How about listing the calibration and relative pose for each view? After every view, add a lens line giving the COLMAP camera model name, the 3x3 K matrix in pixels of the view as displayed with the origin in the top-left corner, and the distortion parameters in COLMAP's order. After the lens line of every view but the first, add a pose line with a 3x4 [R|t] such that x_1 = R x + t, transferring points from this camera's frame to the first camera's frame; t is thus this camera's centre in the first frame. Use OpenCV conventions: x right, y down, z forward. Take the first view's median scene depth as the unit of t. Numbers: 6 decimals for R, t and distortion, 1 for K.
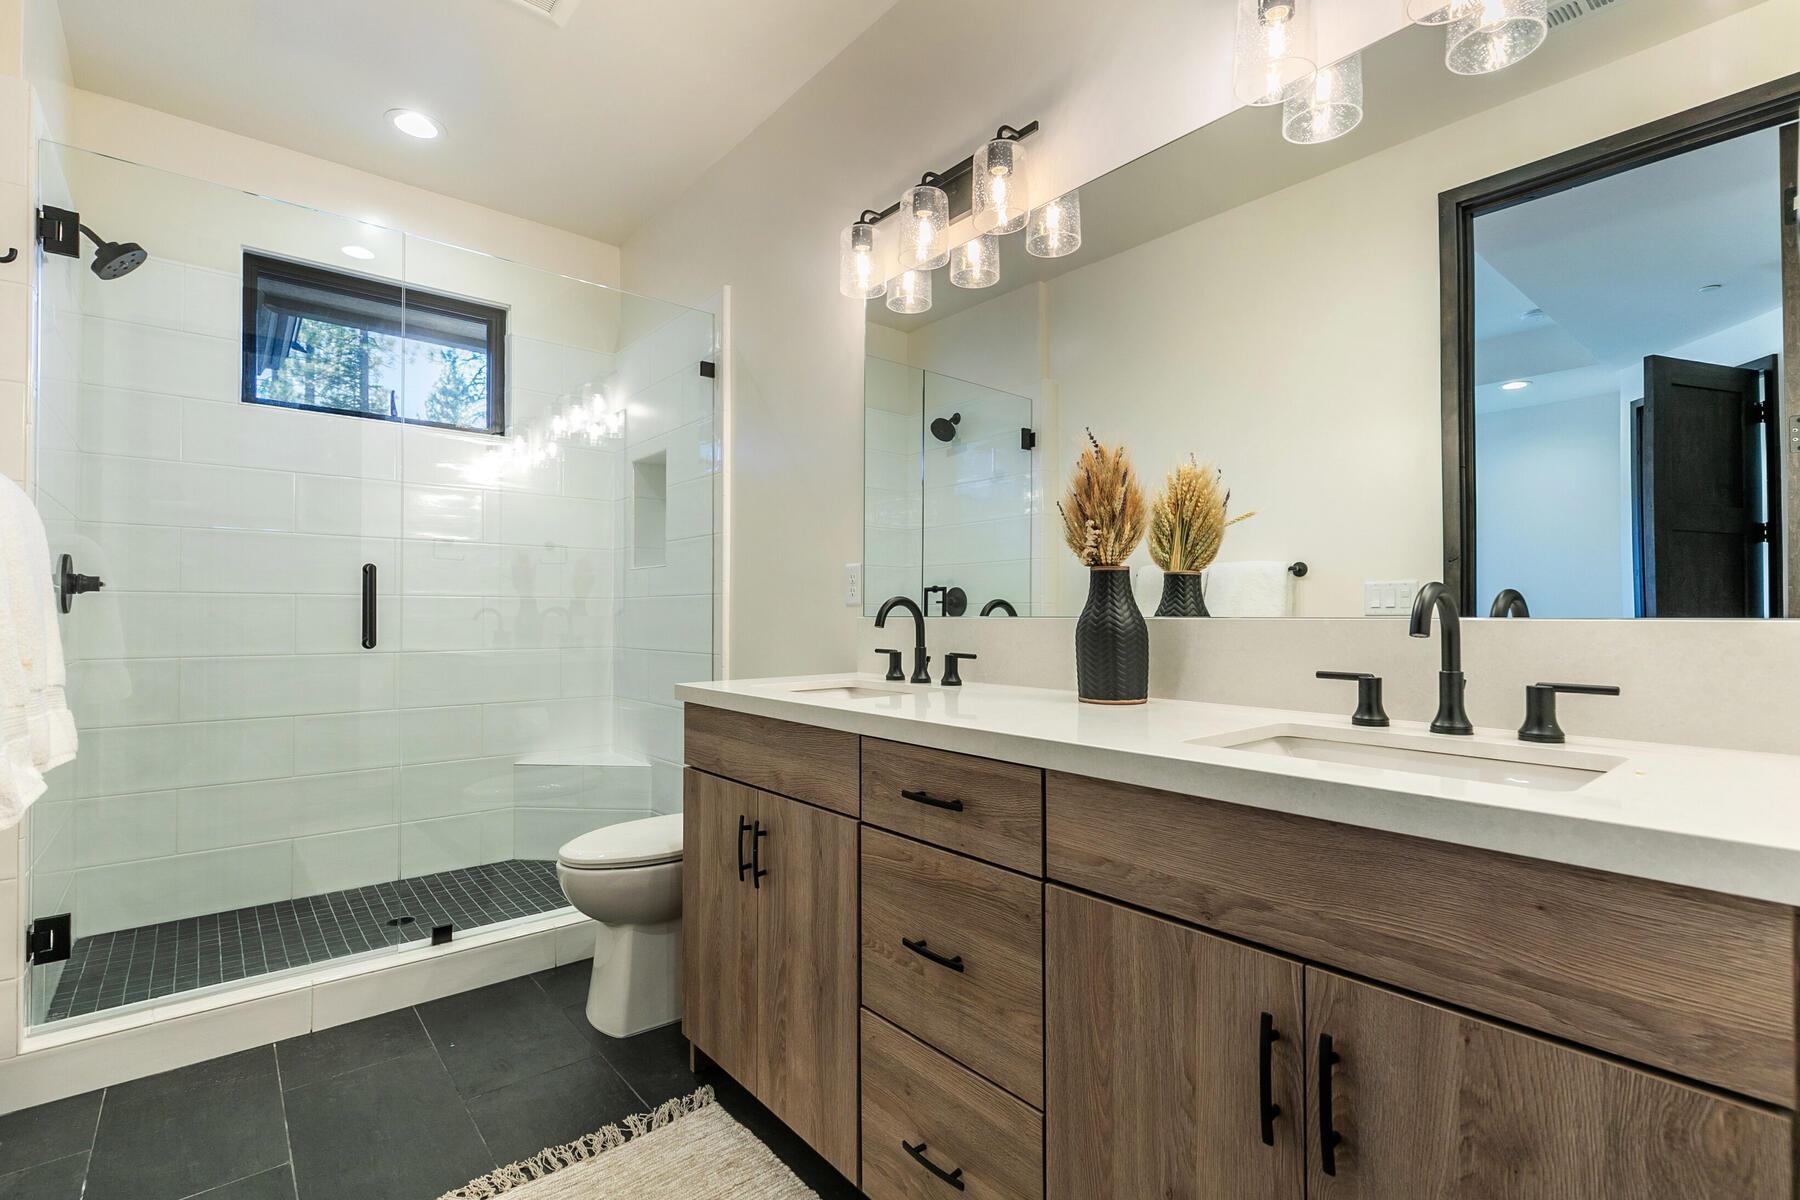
lens RADIAL K [[816.4, 0, 914.2], [0, 816.4, 604.9], [0, 0, 1]] dist [0.006476, -0.000090]
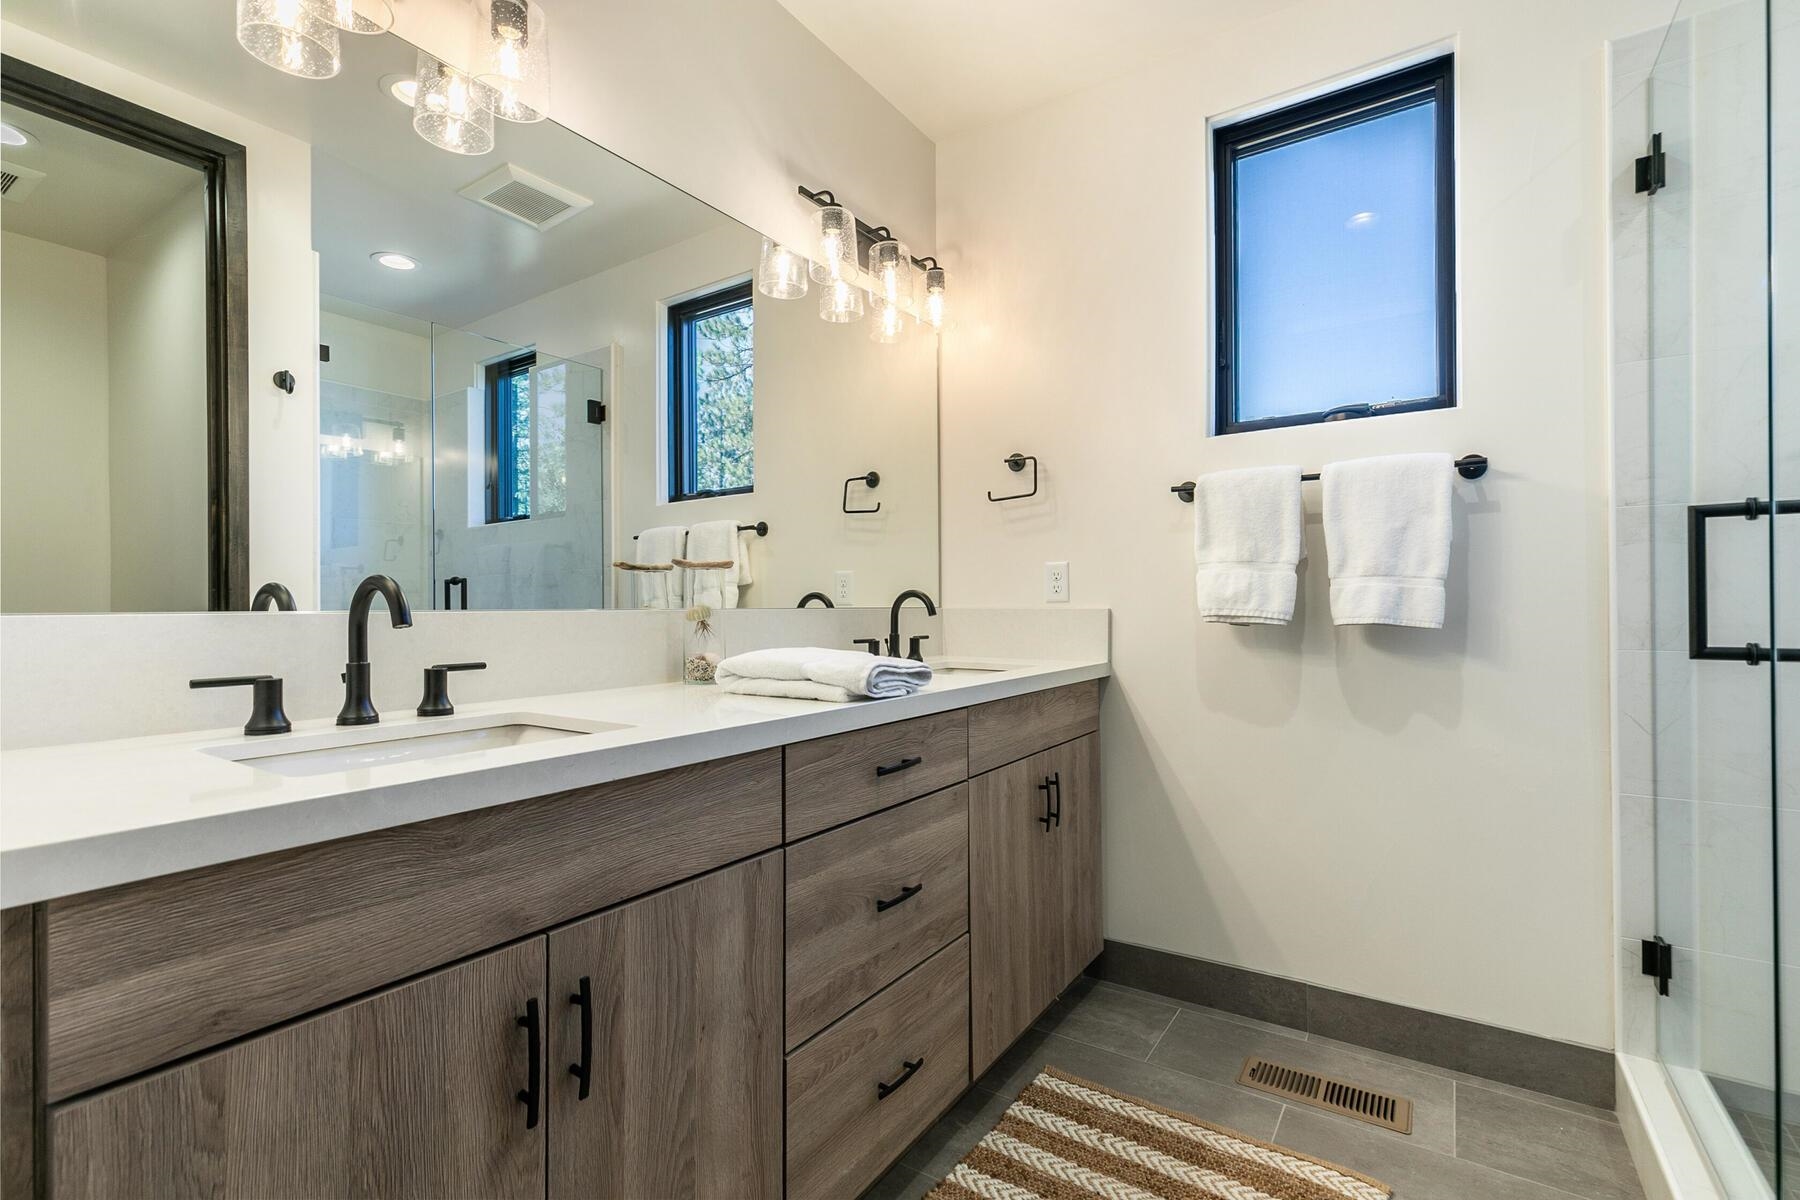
lens RADIAL K [[816.4, 0, 914.2], [0, 816.4, 604.9], [0, 0, 1]] dist [0.006476, -0.000090]
pose [[-0.270557, 0.000721, 0.962704, -0.567086], [-0.006909, 0.999973, -0.002691, 0.006728], [-0.962679, -0.007380, -0.270544, 0.666526]]
